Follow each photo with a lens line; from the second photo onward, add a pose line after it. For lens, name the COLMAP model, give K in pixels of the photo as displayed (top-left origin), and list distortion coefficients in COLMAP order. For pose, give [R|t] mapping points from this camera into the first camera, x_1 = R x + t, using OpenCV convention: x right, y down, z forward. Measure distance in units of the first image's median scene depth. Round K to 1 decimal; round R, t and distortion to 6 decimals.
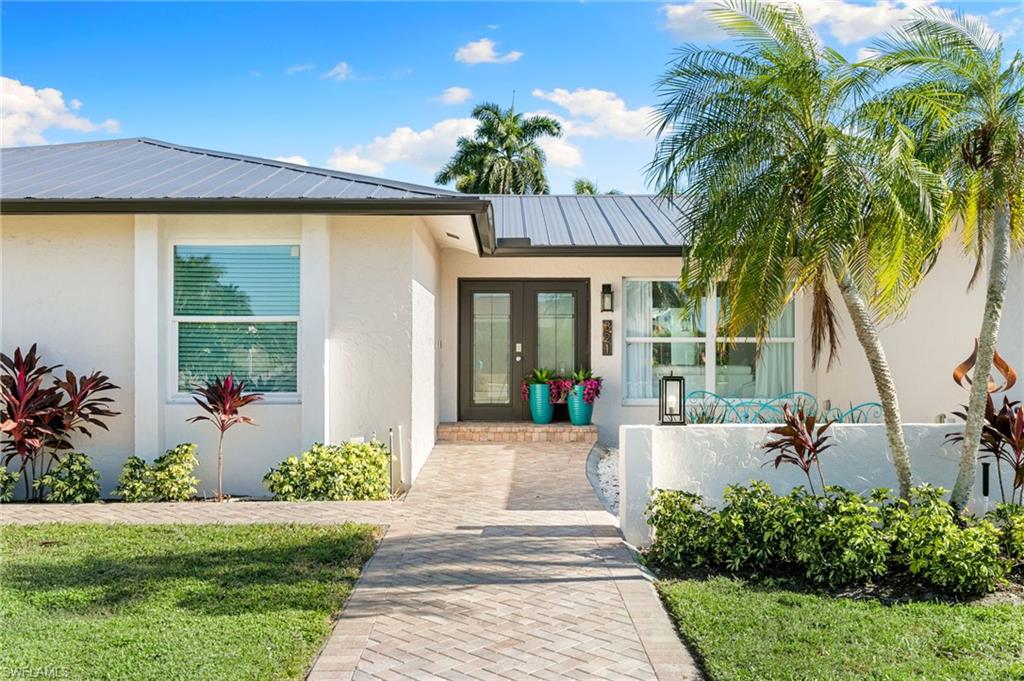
lens RADIAL K [[462.1, 0, 512.8], [0, 462.1, 350.7], [0, 0, 1]] dist [0.008548, -0.000997]
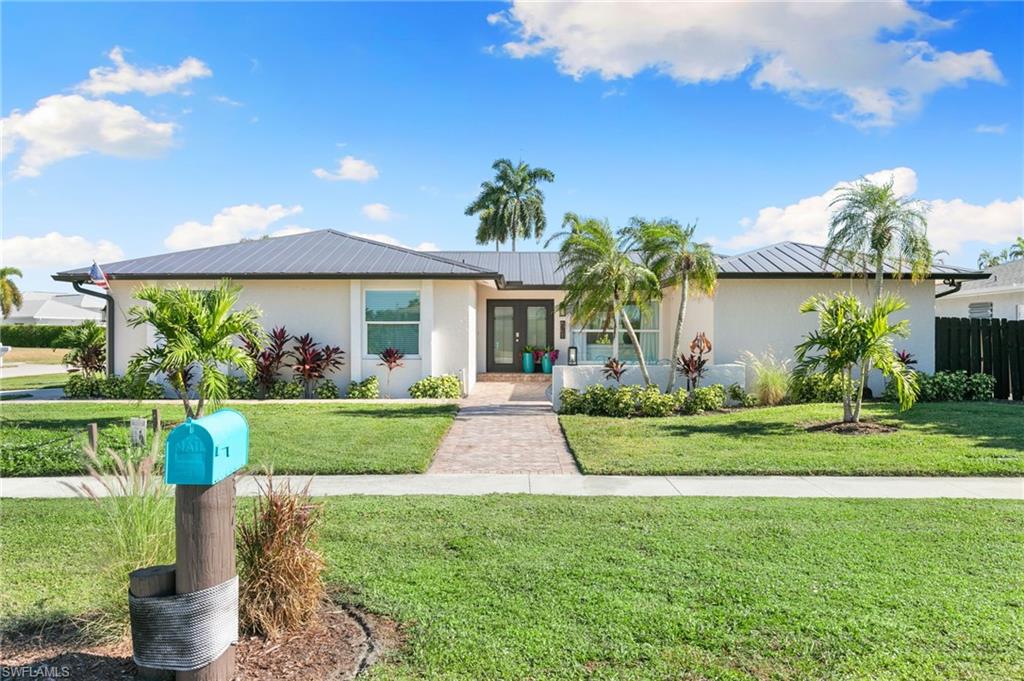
lens RADIAL K [[462.1, 0, 506.6], [0, 462.1, 344.0], [0, 0, 1]] dist [0.008548, -0.000997]
pose [[0.998814, 0.002358, -0.048630, 0.061628], [-0.001370, 0.999792, 0.020326, -0.007350], [0.048668, -0.020235, 0.998610, -0.963278]]
